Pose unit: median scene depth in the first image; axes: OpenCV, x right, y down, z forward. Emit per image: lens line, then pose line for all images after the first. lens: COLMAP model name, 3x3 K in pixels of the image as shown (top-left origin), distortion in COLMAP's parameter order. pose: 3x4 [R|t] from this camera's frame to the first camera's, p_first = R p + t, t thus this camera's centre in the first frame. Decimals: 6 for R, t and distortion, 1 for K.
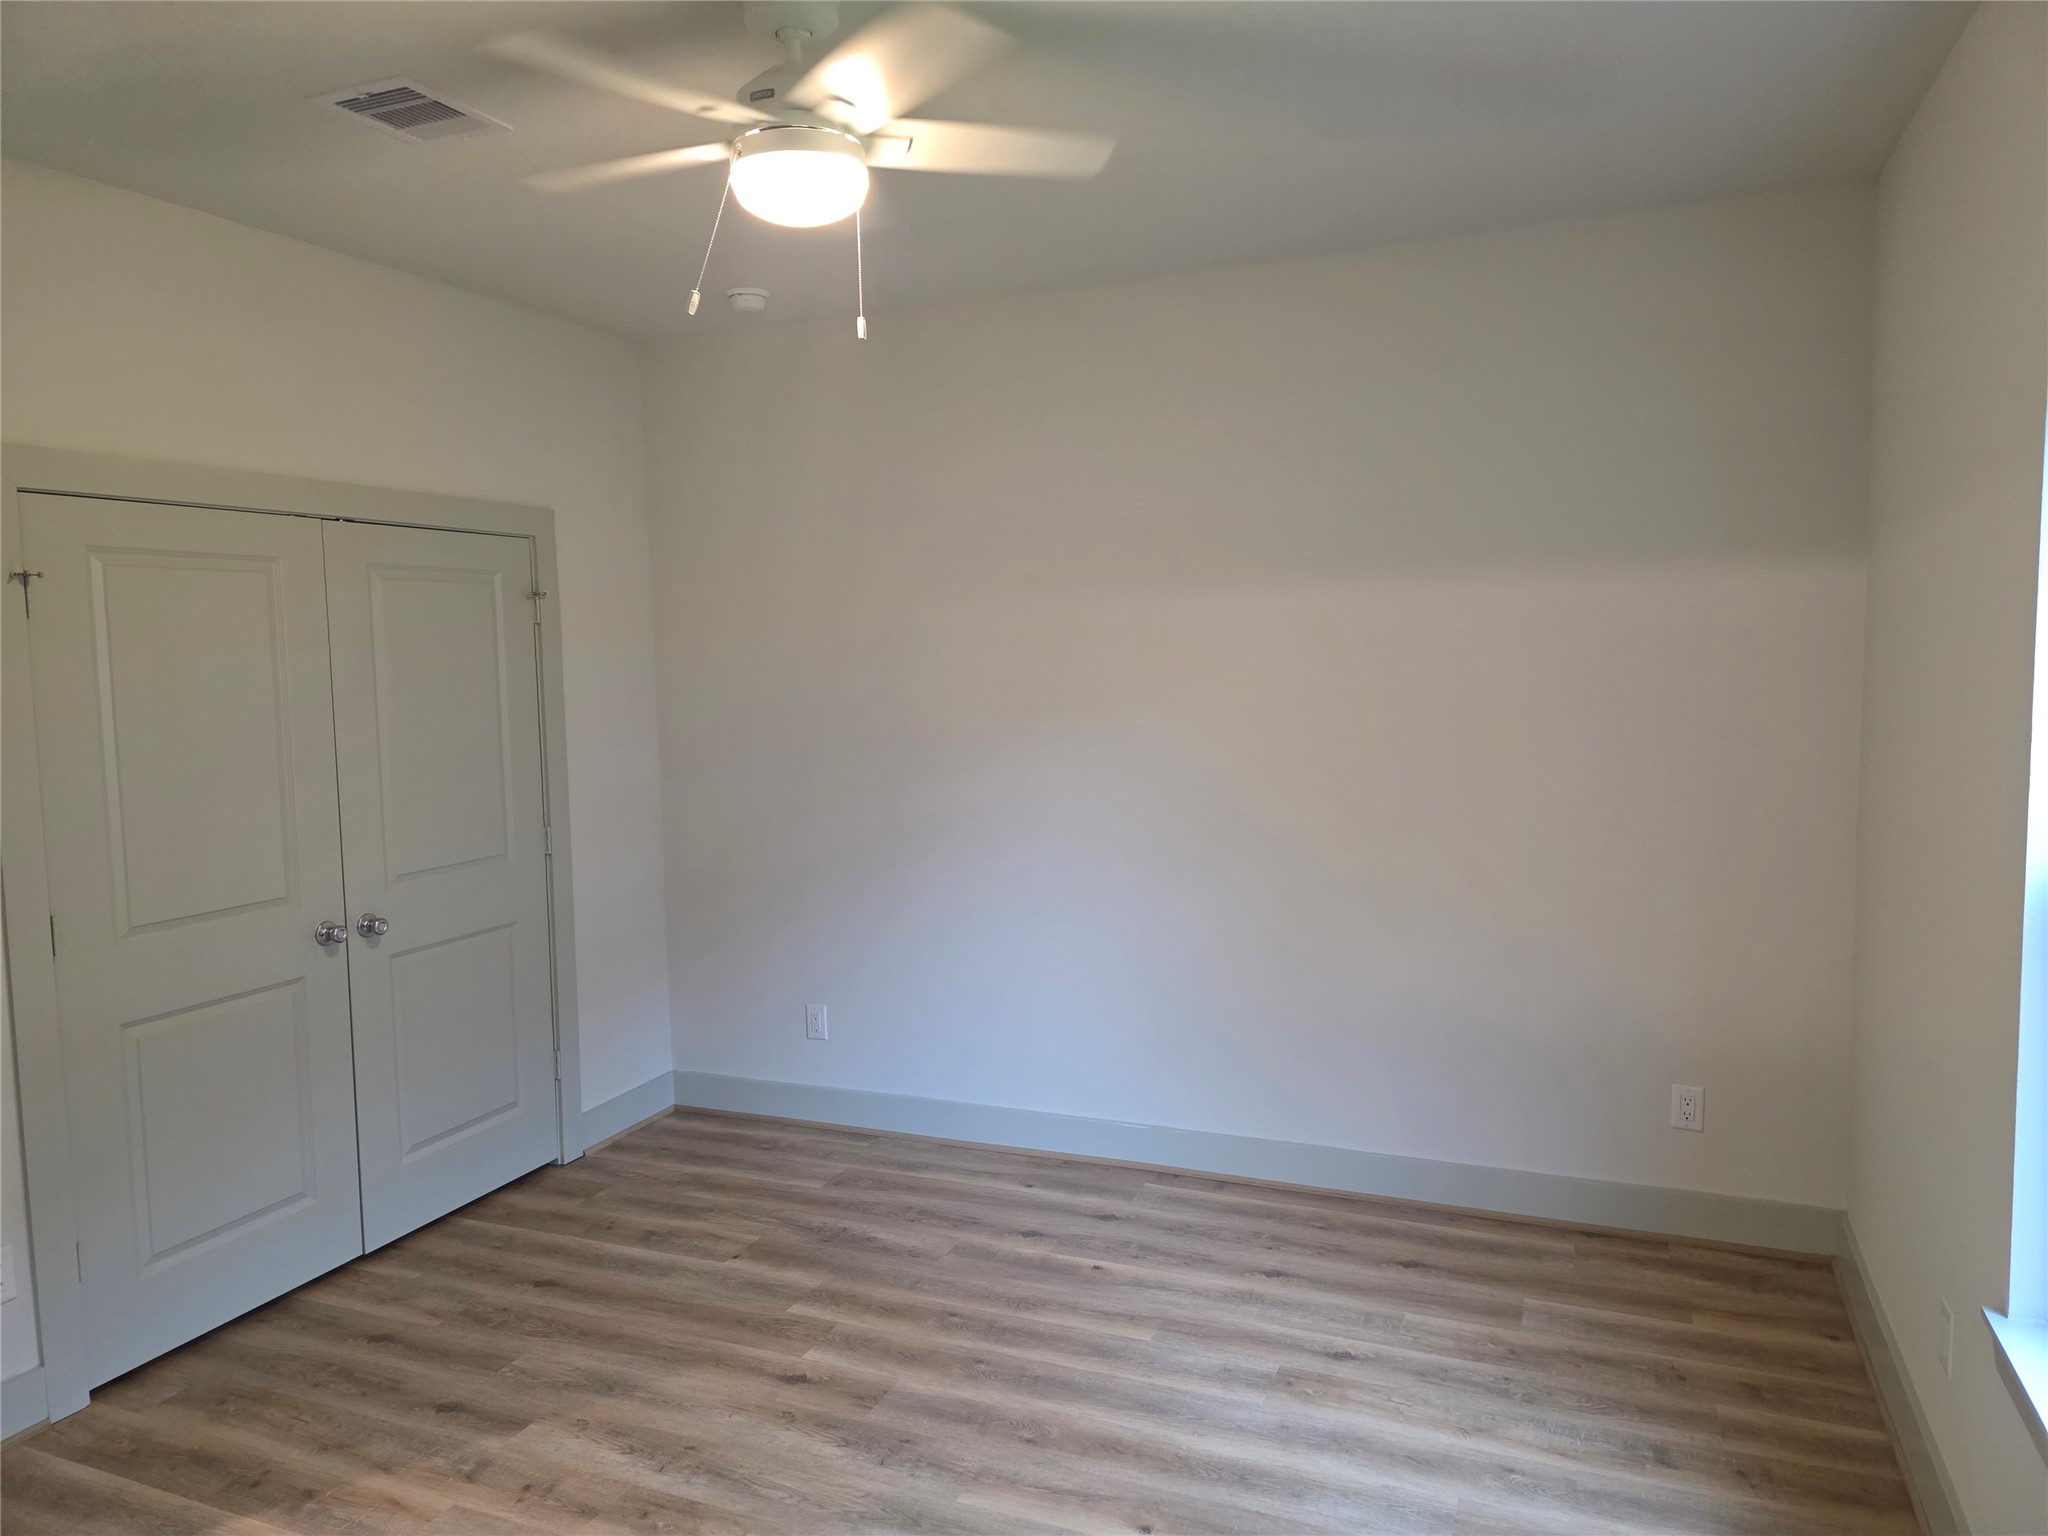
lens RADIAL K [[1385.6, 0, 1024.0], [0, 1385.6, 768.0], [0, 0, 1]] dist [0.062056, -0.060836]
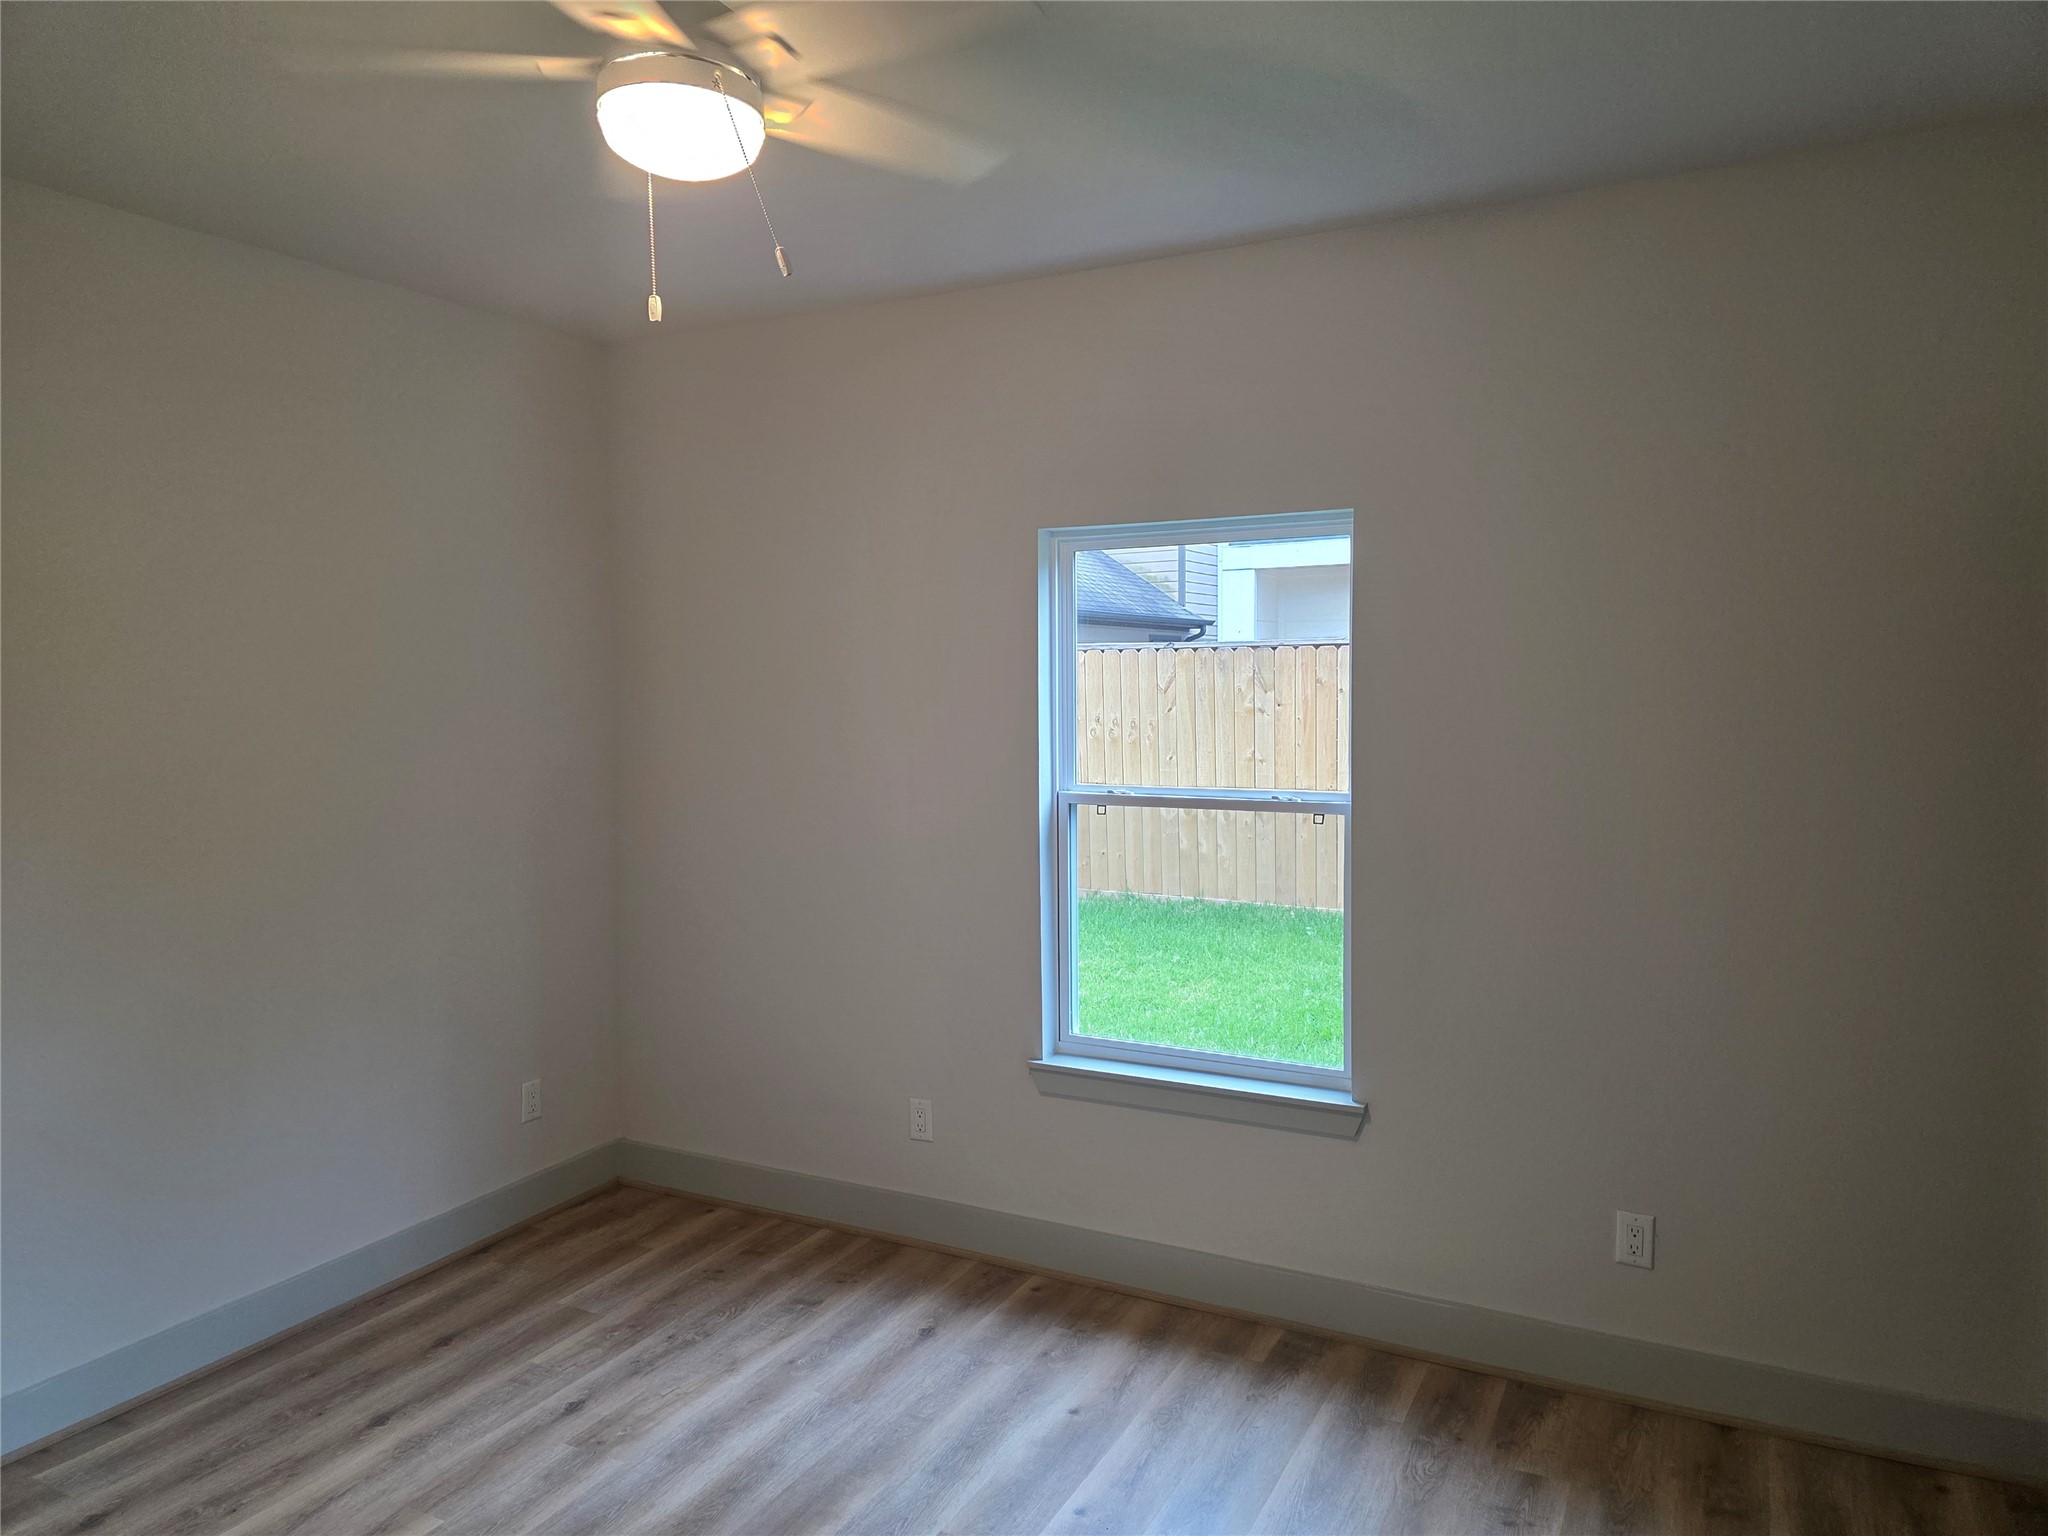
lens RADIAL K [[1385.6, 0, 1024.0], [0, 1385.6, 768.0], [0, 0, 1]] dist [0.062056, -0.060836]
pose [[0.077789, -0.045005, 0.995954, -0.708028], [0.095917, 0.994684, 0.037456, -0.037071], [-0.992345, 0.092615, 0.081692, 0.551168]]
